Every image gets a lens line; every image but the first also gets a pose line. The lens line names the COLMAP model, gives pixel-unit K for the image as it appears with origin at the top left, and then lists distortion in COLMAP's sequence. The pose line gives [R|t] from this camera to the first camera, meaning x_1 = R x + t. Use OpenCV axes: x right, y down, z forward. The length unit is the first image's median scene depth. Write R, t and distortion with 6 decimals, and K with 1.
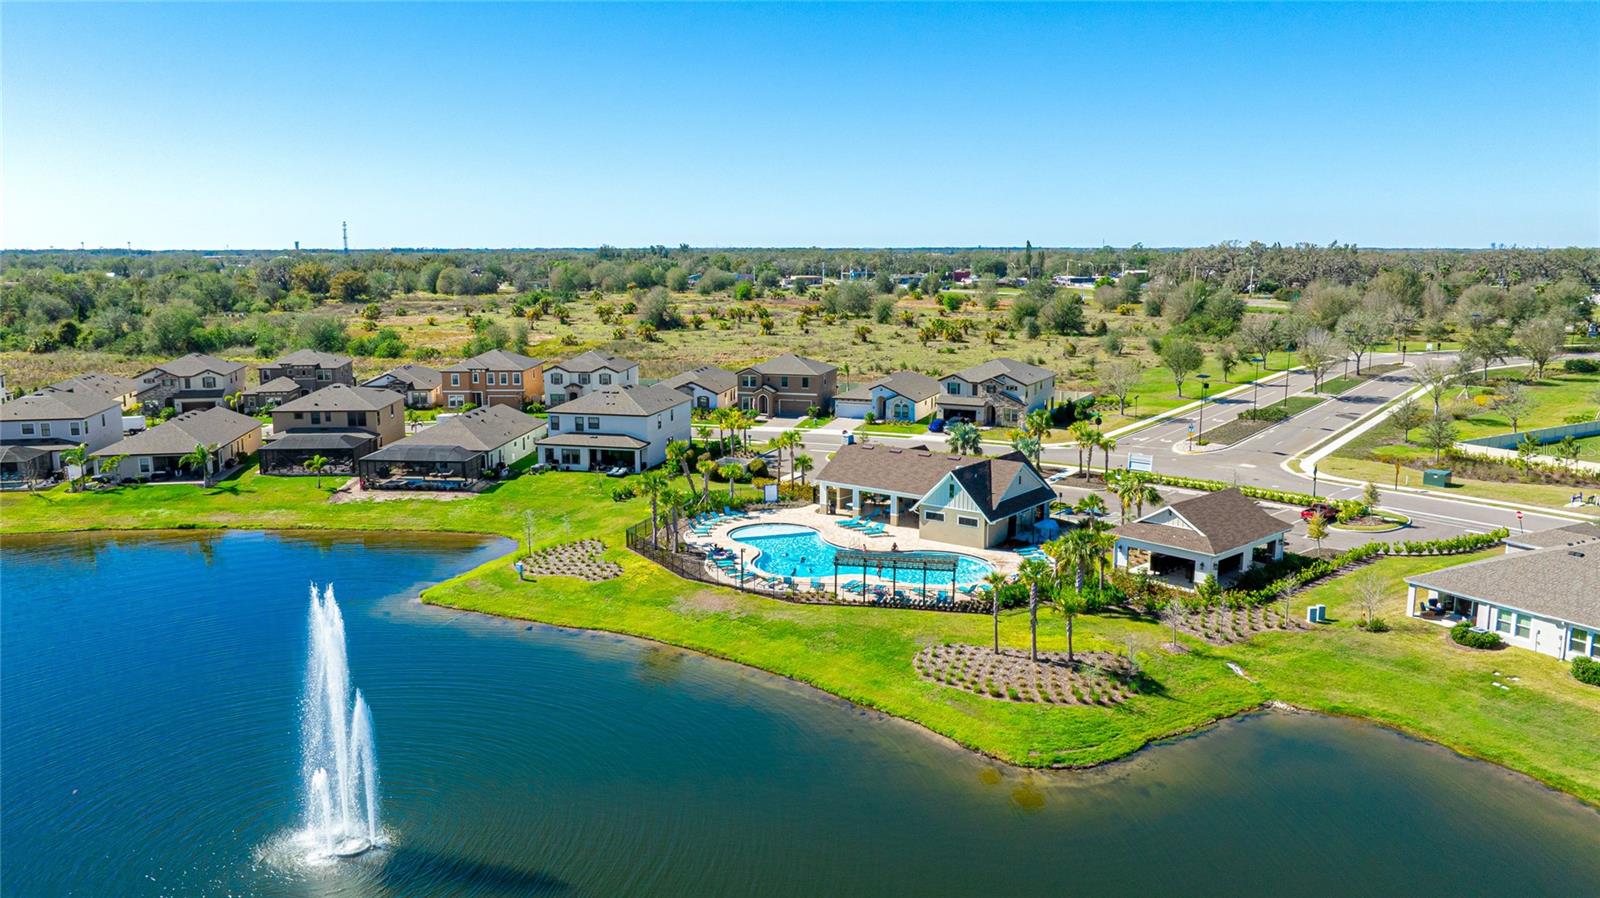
lens RADIAL K [[1157.3, 0, 800.0], [0, 1157.3, 449.0], [0, 0, 1]] dist [-0.011422, -0.000568]
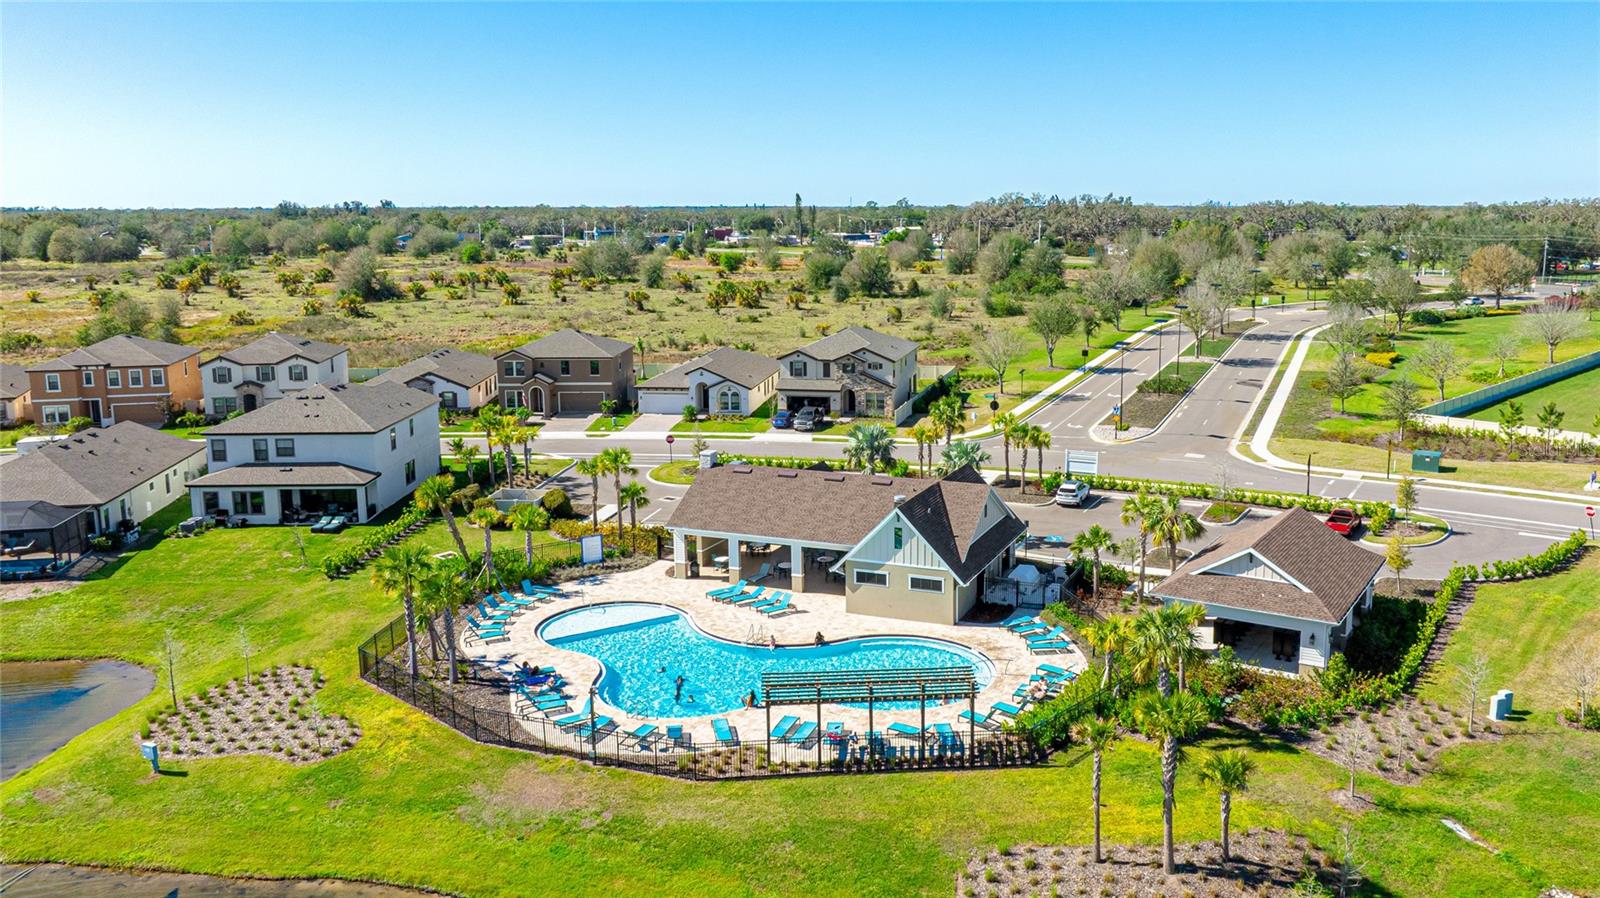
lens RADIAL K [[1246.3, 0, 887.2], [0, 1246.3, 412.2], [0, 0, 1]] dist [-0.015246, -0.000023]
pose [[0.960427, -0.046499, 0.274624, -0.046026], [0.048917, 0.998801, -0.001958, -0.024237], [-0.274204, 0.015314, 0.961550, 0.247274]]
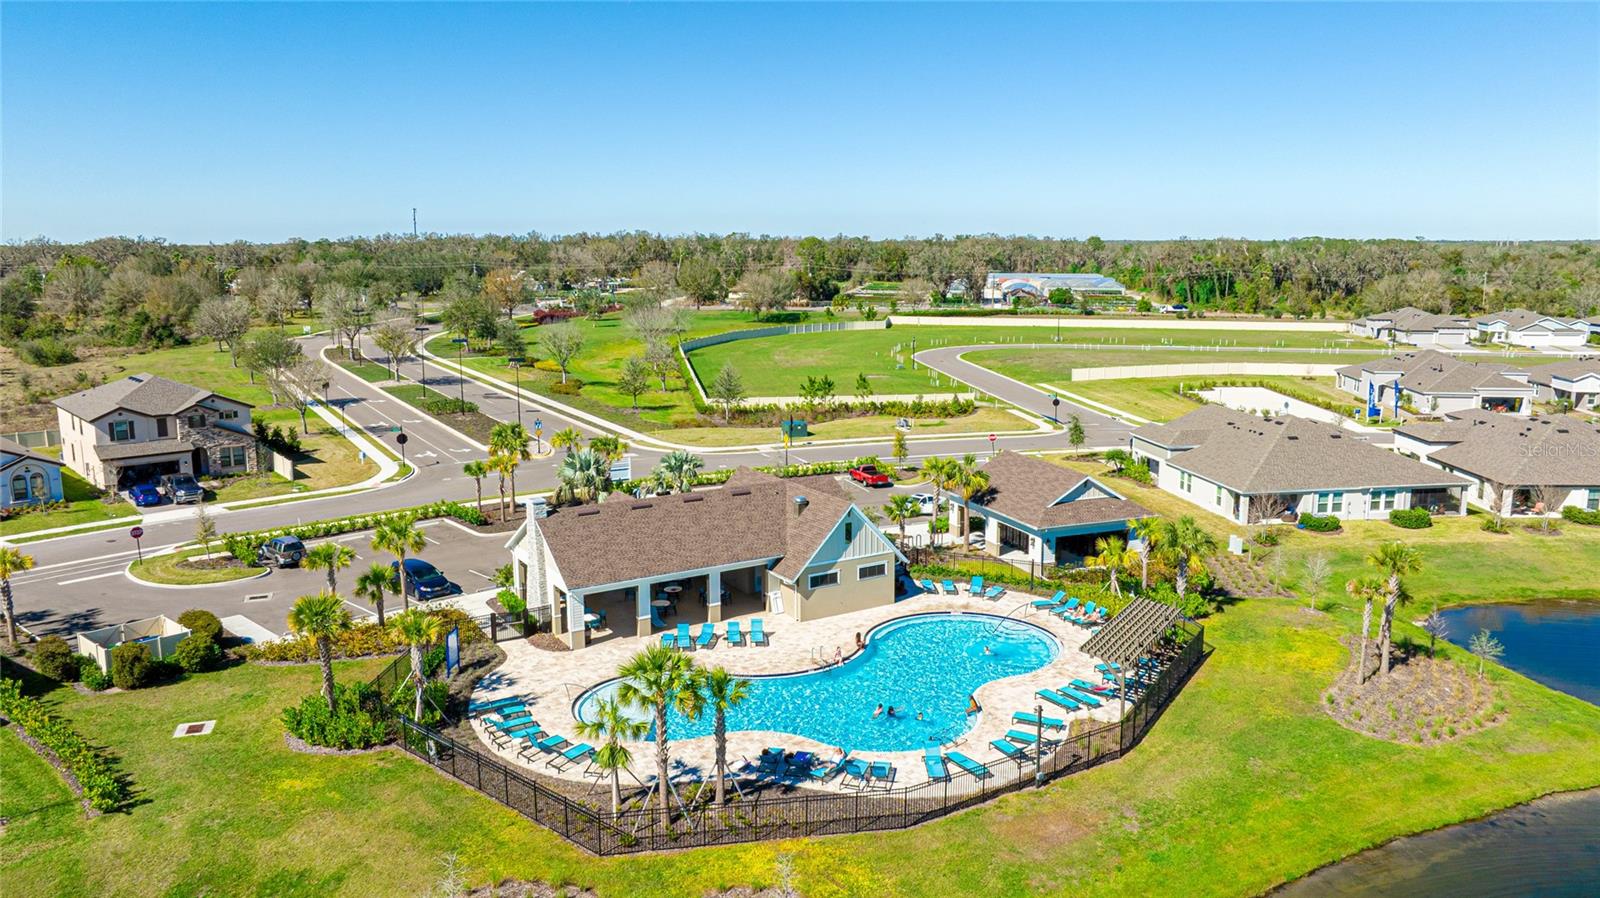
lens RADIAL K [[1157.3, 0, 800.0], [0, 1157.3, 449.0], [0, 0, 1]] dist [-0.011422, -0.000568]
pose [[0.368488, -0.165248, 0.914828, -0.348407], [0.163427, 0.980264, 0.111240, -0.065014], [-0.915155, 0.108517, 0.388221, 0.568070]]
